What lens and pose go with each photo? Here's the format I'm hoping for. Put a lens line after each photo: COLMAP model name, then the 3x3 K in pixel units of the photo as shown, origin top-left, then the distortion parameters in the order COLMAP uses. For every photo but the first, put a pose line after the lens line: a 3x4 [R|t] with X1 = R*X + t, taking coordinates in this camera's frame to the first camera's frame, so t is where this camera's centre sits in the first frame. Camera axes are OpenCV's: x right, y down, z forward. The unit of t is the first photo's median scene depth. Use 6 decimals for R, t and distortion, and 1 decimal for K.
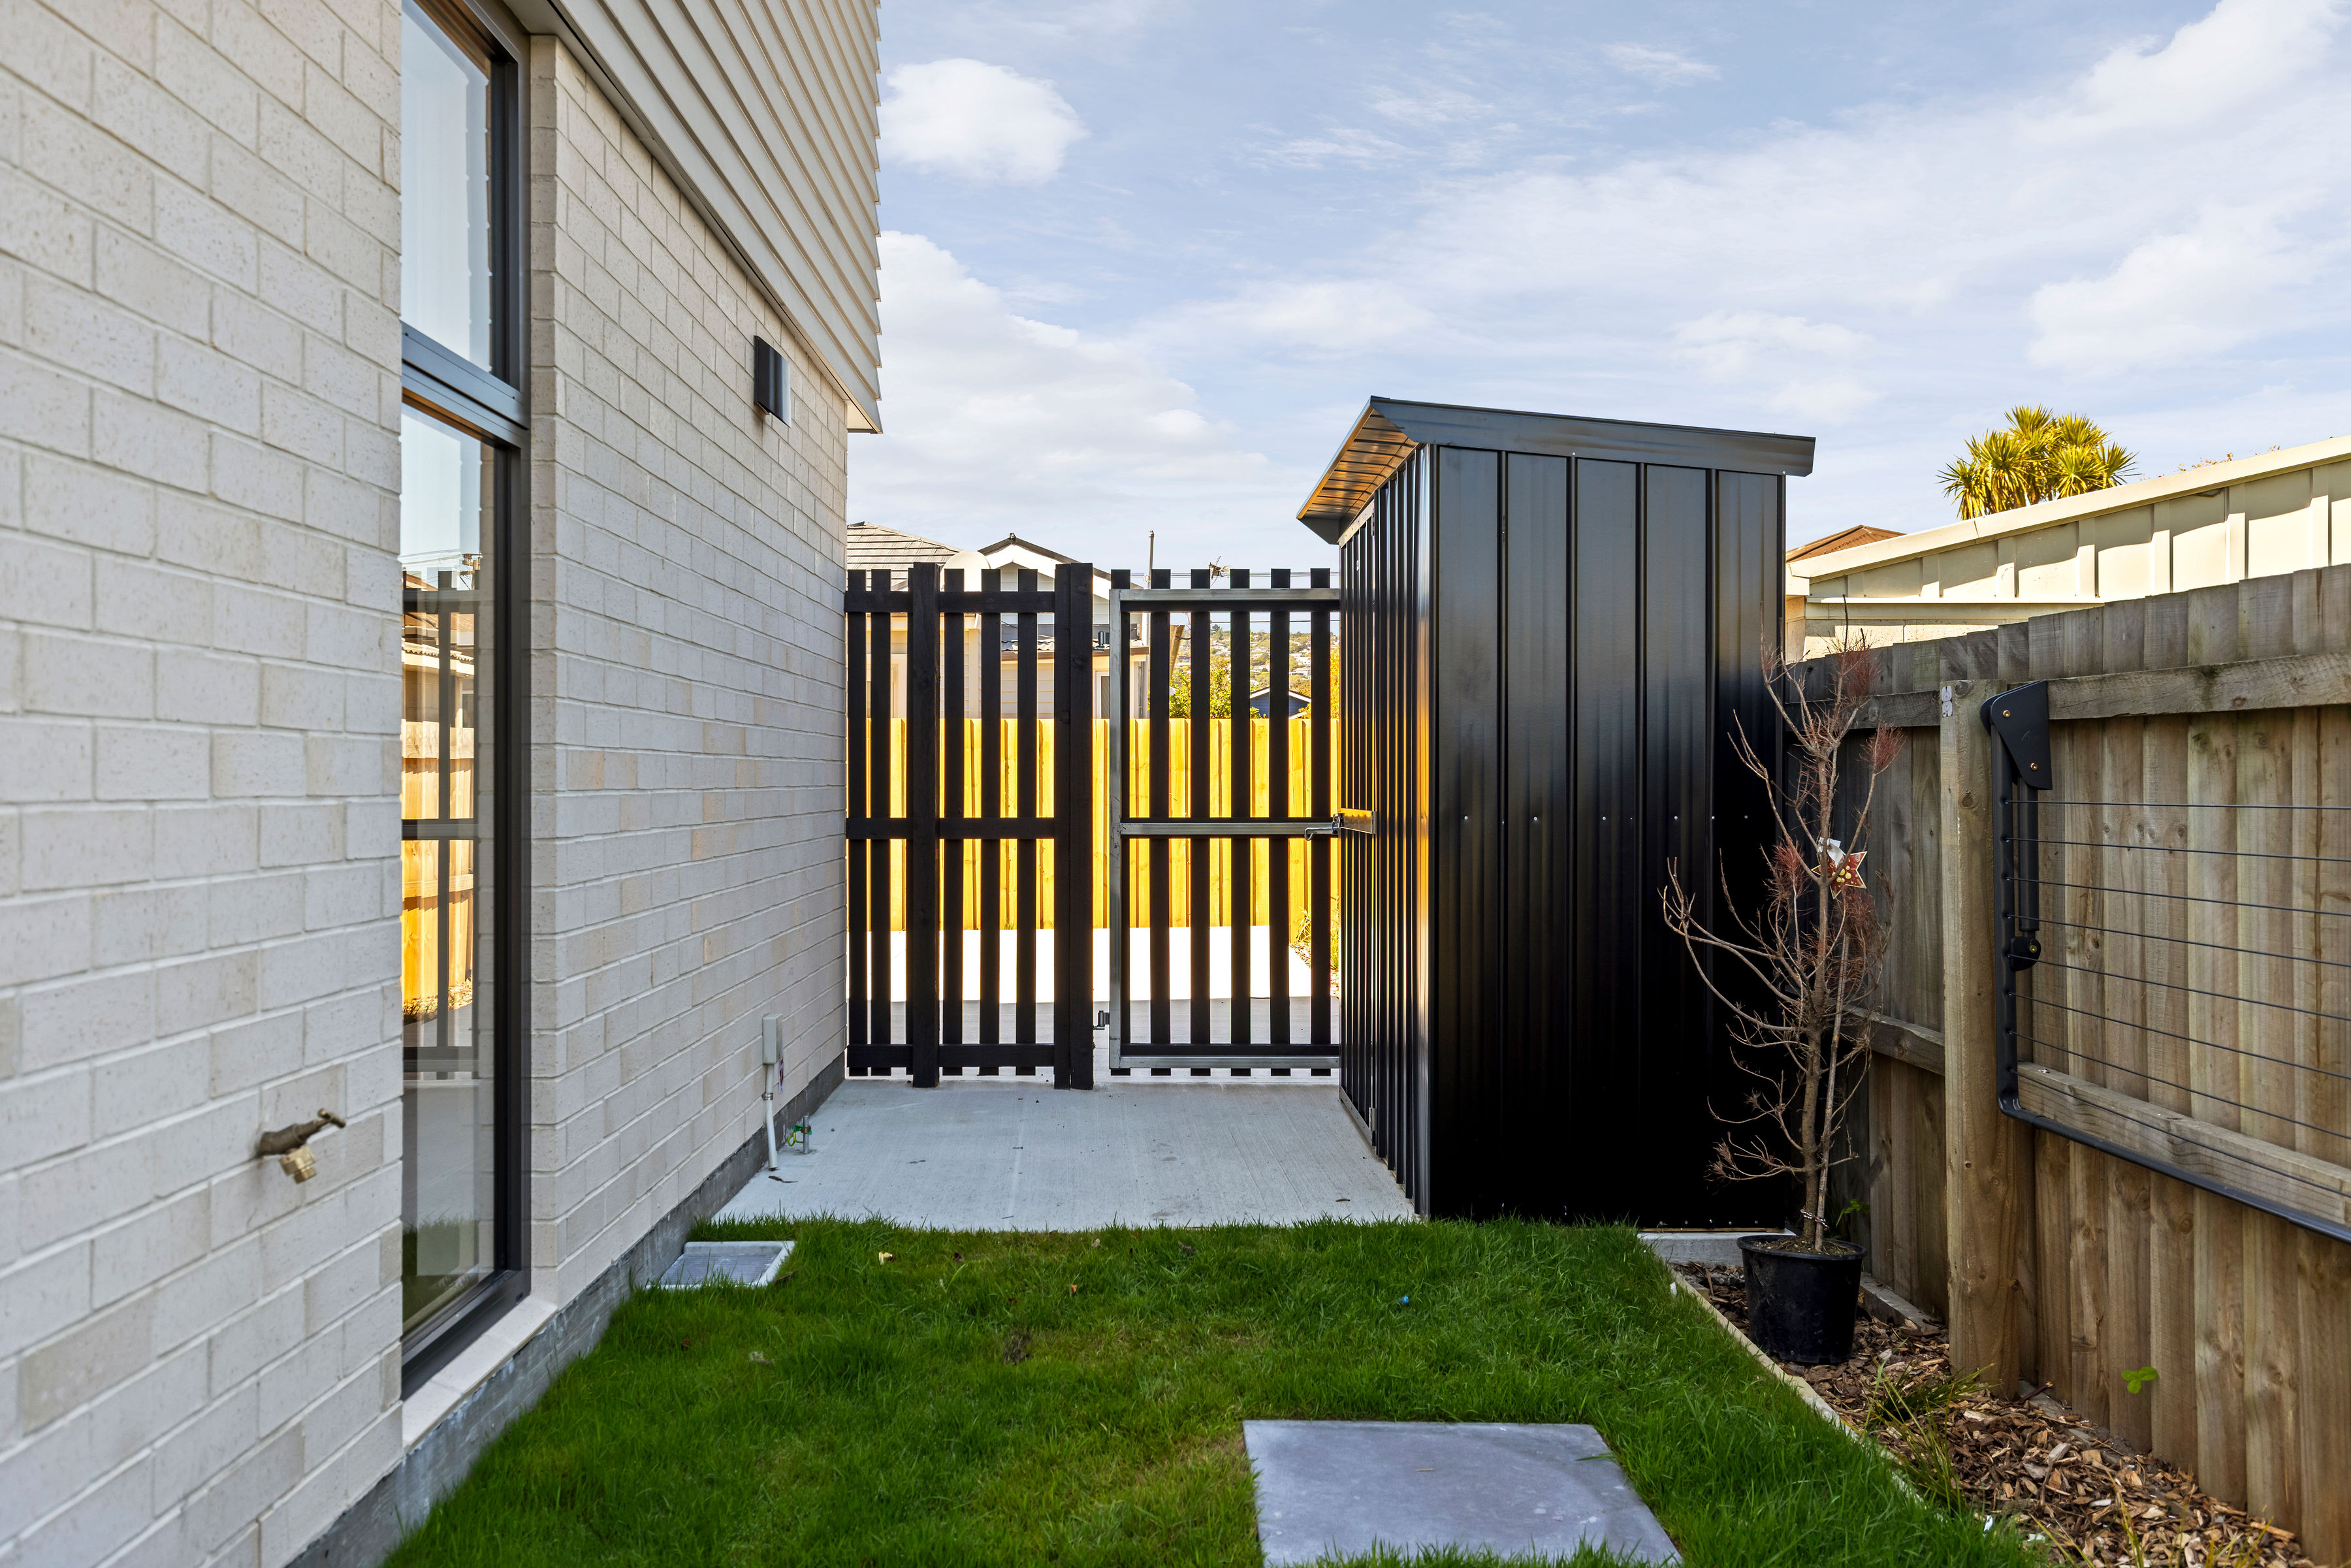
lens RADIAL K [[1871.0, 0, 1179.3], [0, 1871.0, 780.7], [0, 0, 1]] dist [-0.010791, -0.001137]
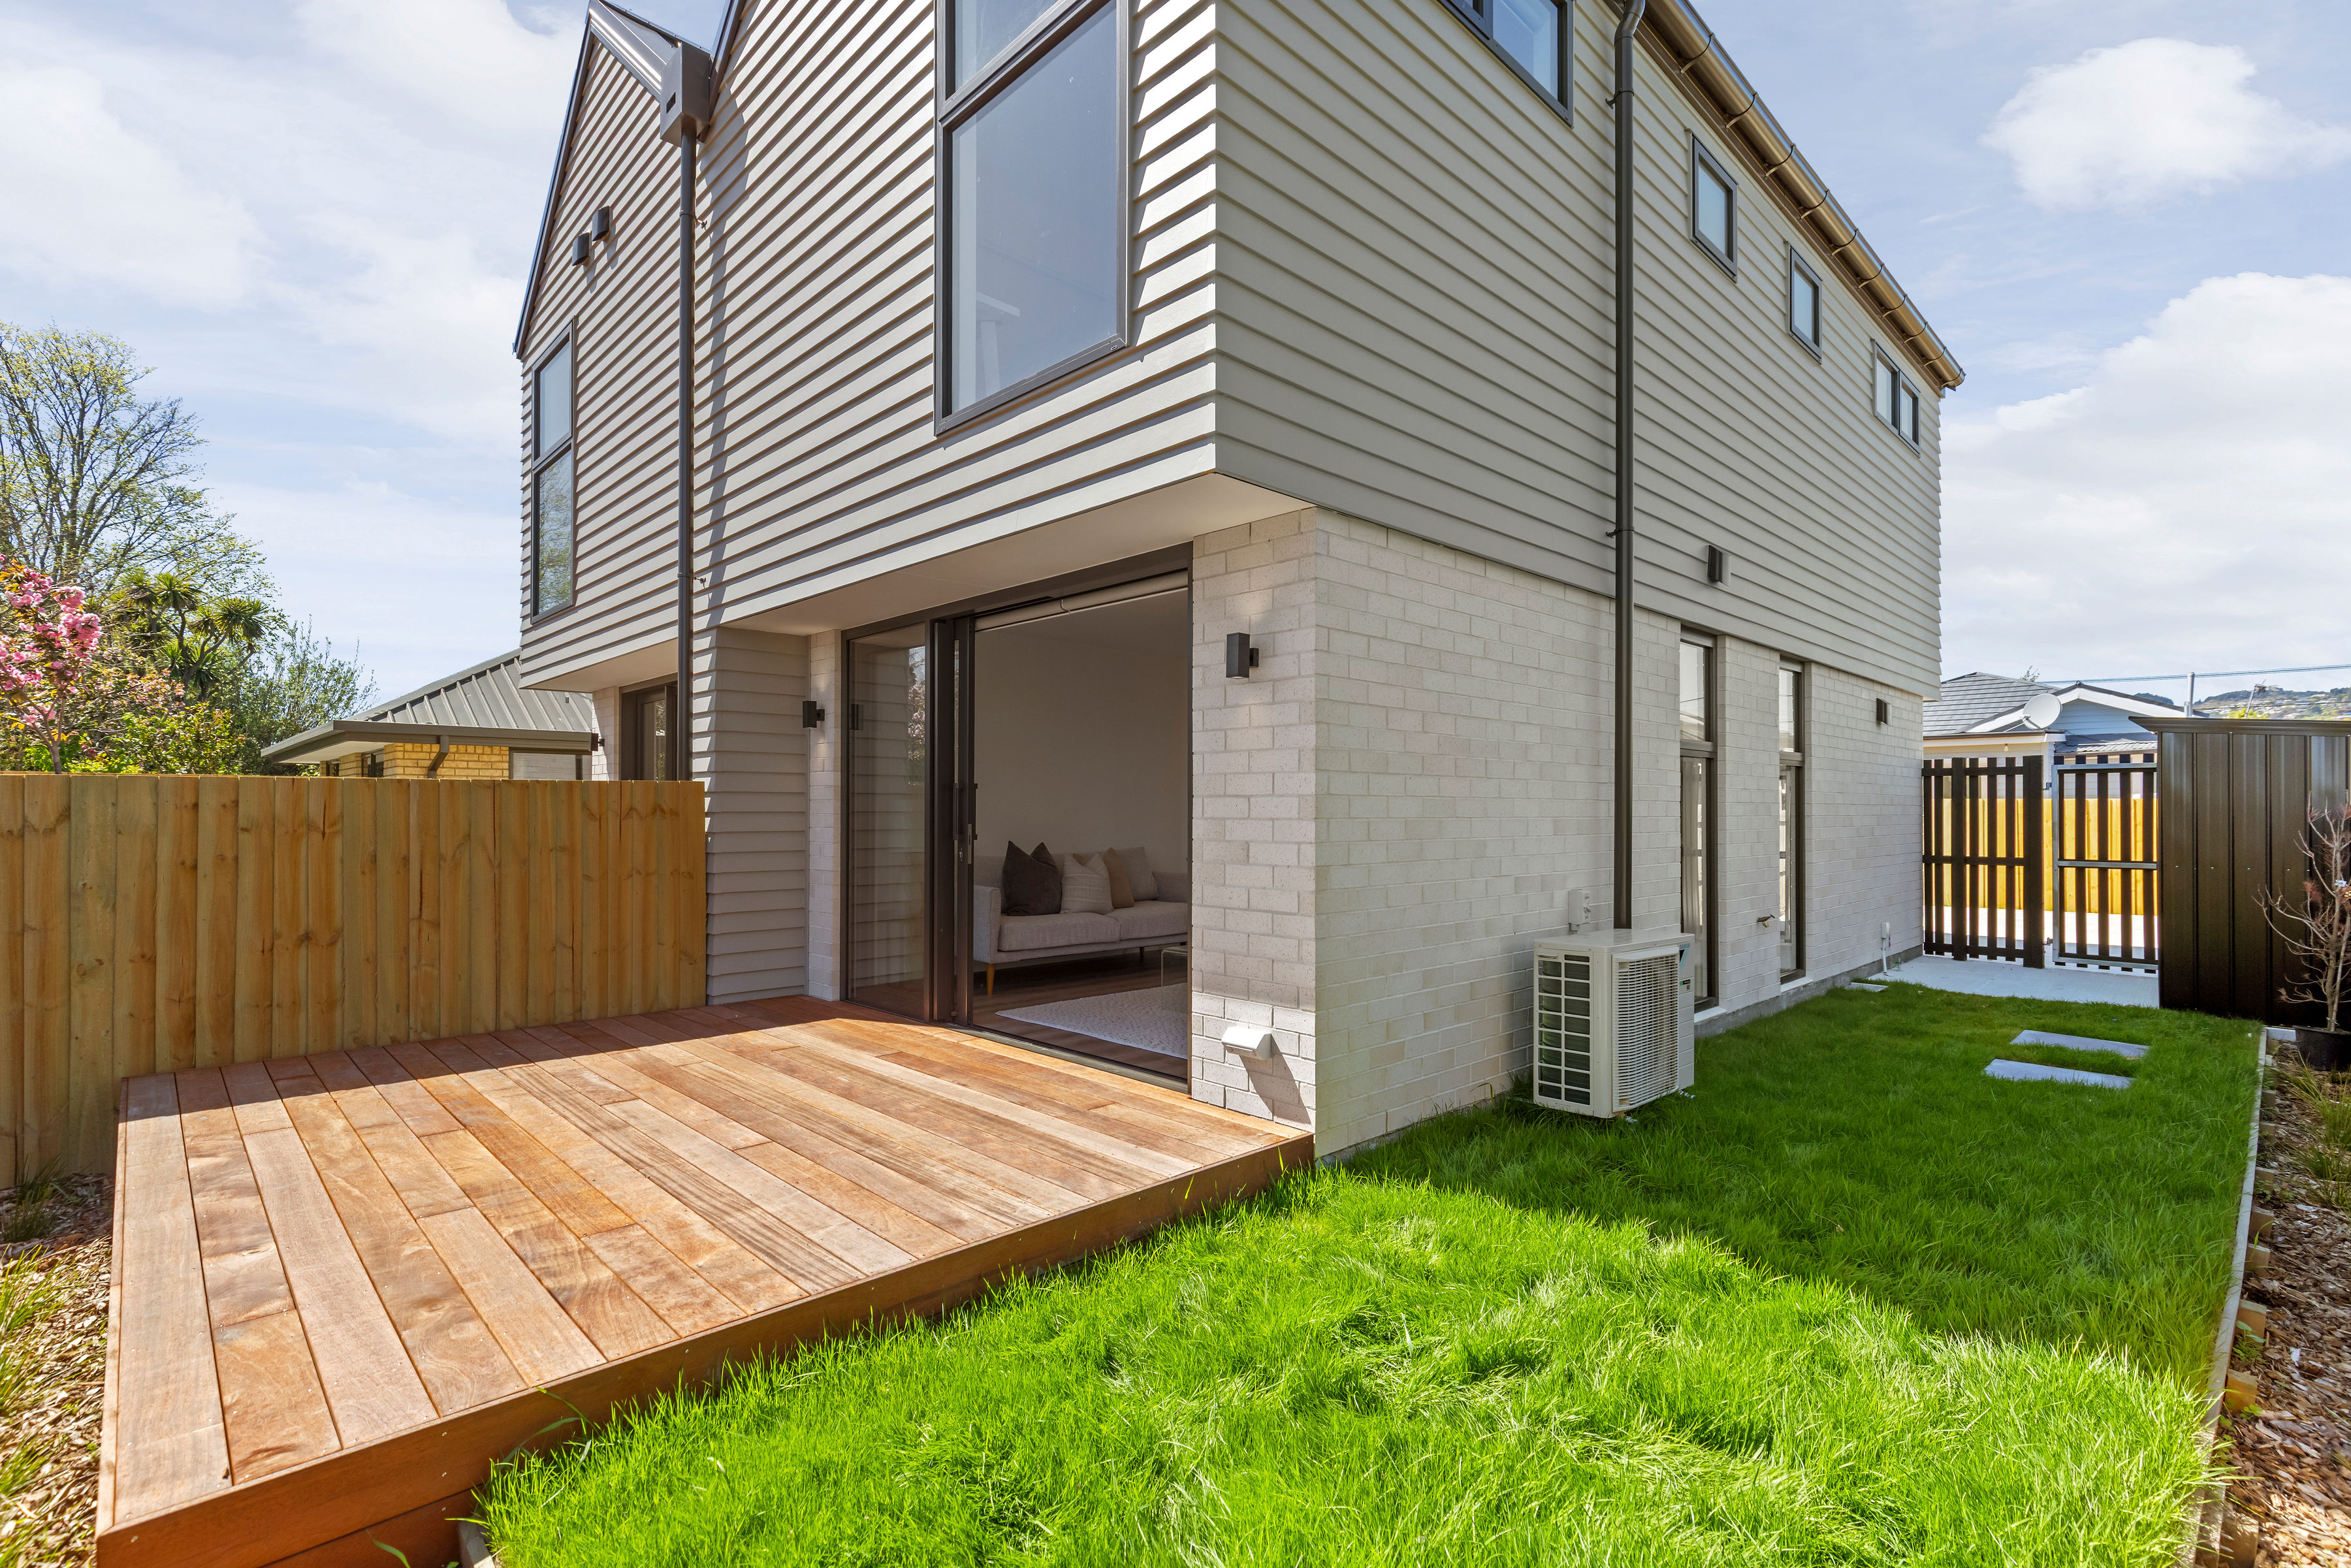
lens RADIAL K [[1063.7, 0, 1169.8], [0, 1063.7, 803.4], [0, 0, 1]] dist [0.007142, -0.000348]
pose [[0.674700, -0.003822, -0.738082, 0.214096], [-0.002678, 0.999967, -0.007627, -0.038263], [0.738087, 0.007123, 0.674668, -0.786252]]
